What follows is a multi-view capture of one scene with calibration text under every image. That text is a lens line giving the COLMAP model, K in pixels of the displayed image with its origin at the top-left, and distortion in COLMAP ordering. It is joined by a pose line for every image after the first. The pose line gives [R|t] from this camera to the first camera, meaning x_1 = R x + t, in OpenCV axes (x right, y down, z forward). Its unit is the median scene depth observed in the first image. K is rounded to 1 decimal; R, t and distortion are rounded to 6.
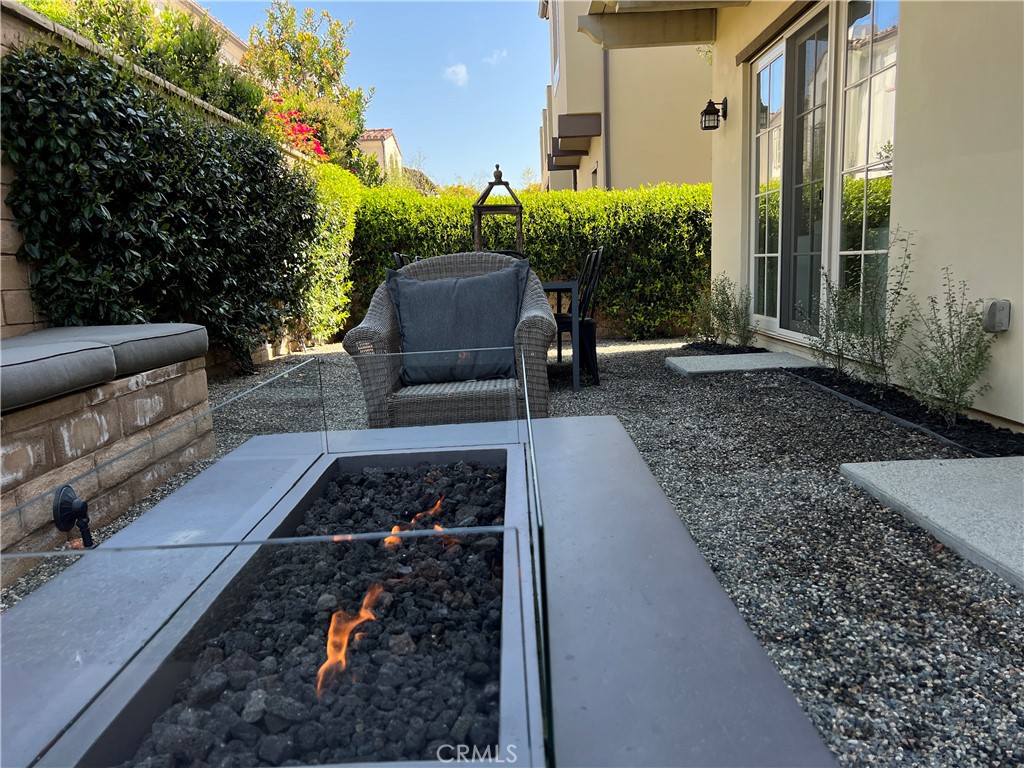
lens RADIAL K [[792.6, 0, 512.0], [0, 792.6, 384.0], [0, 0, 1]] dist [0.006949, 0.000116]
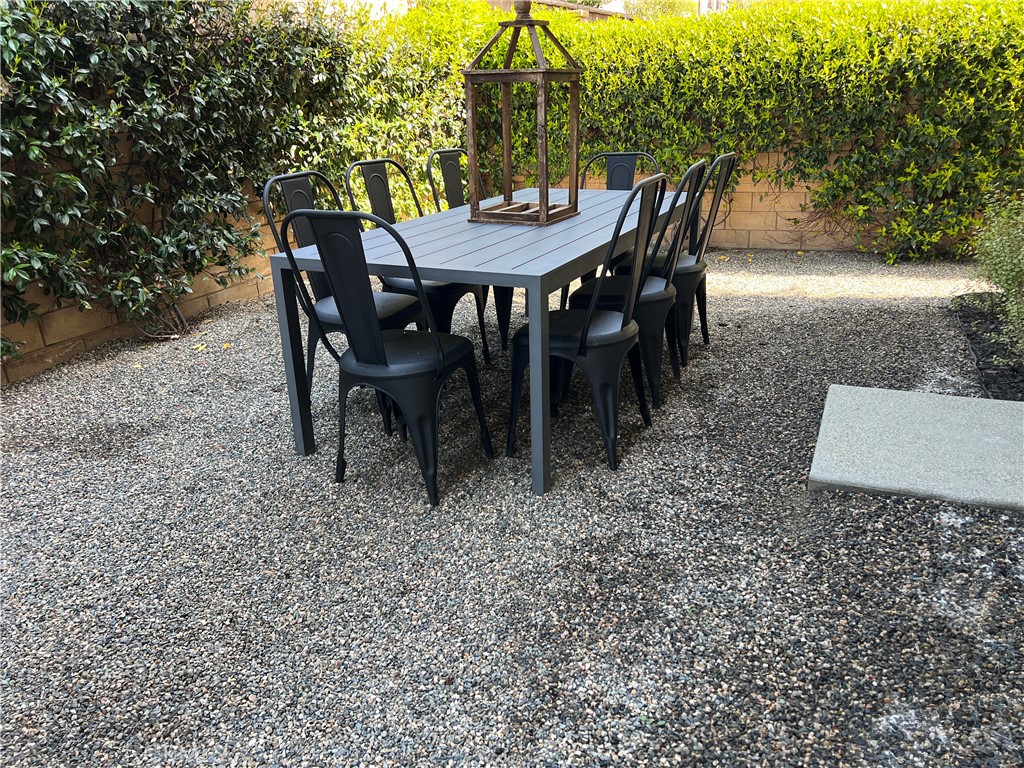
lens RADIAL K [[792.6, 0, 512.0], [0, 792.6, 384.0], [0, 0, 1]] dist [0.006949, 0.000116]
pose [[0.919180, 0.134363, -0.370210, 0.128693], [-0.044654, 0.969498, 0.240996, -0.101409], [0.391298, -0.204987, 0.897143, 0.329306]]
